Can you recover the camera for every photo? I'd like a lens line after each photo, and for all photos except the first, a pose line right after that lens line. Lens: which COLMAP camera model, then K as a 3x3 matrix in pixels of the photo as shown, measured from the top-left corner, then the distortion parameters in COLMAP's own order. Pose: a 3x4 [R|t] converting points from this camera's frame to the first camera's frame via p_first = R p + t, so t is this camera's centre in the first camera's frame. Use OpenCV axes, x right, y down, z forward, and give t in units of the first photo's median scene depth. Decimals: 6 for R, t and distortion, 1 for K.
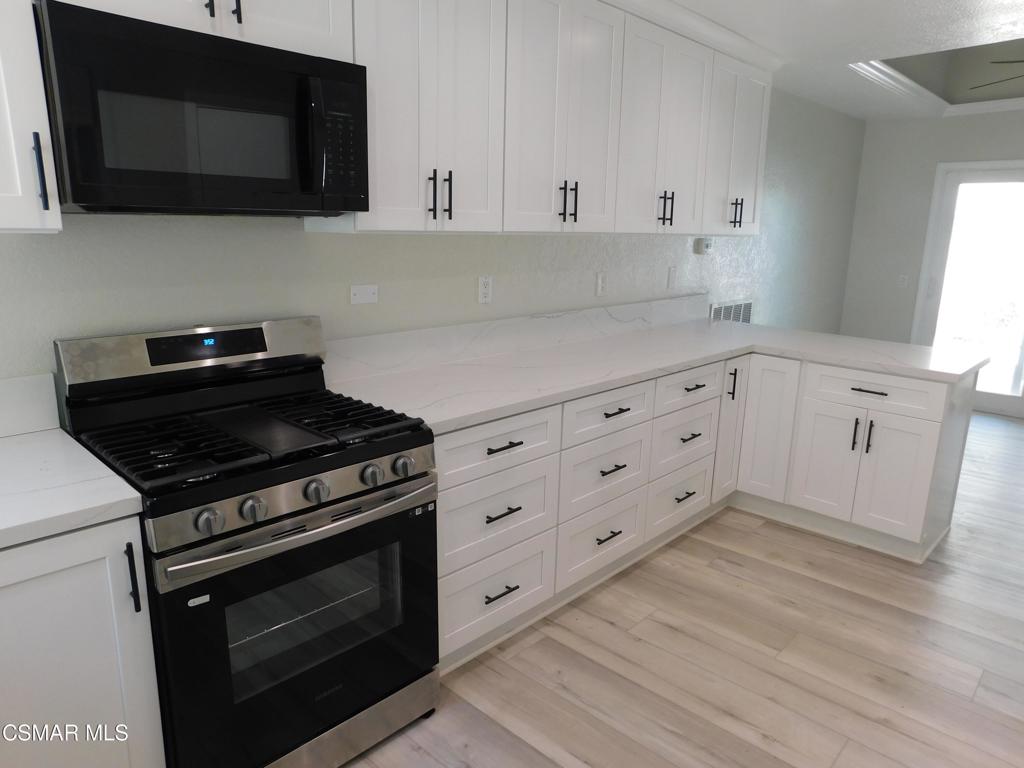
lens RADIAL K [[673.0, 0, 512.0], [0, 673.0, 384.0], [0, 0, 1]] dist [-0.071879, 0.063558]
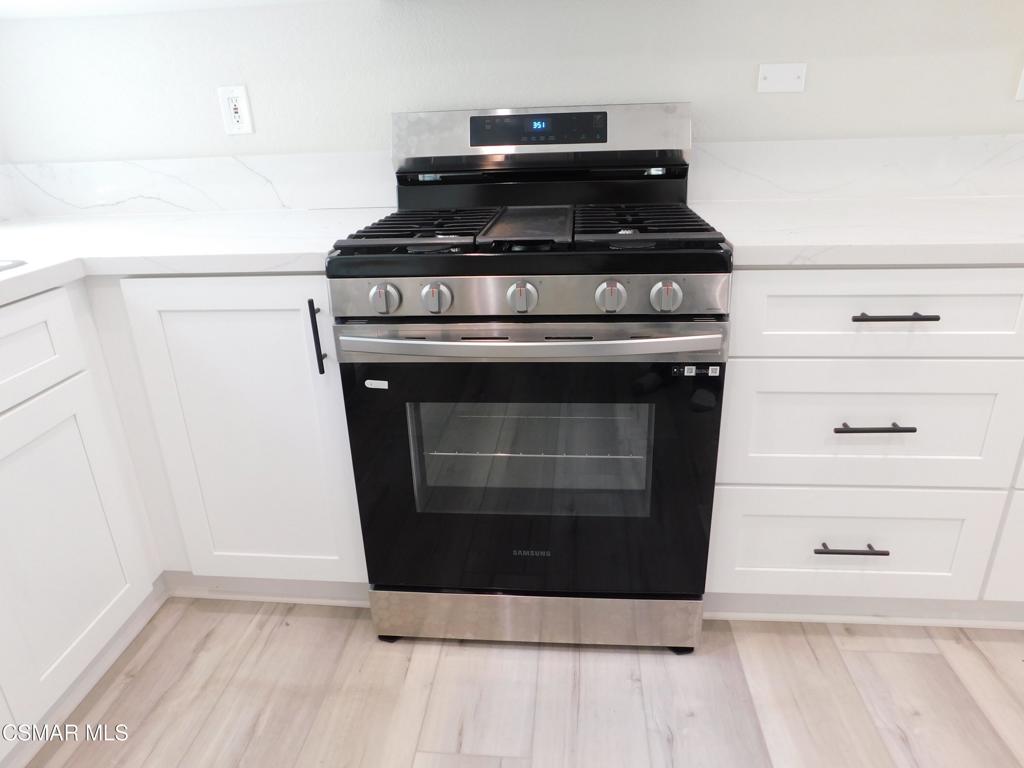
lens RADIAL K [[673.0, 0, 512.0], [0, 673.0, 384.0], [0, 0, 1]] dist [-0.071879, 0.063558]
pose [[0.625277, 0.253520, -0.738076, 0.227993], [-0.131709, 0.966478, 0.220393, 0.070167], [0.769208, -0.040596, 0.637708, 0.390899]]
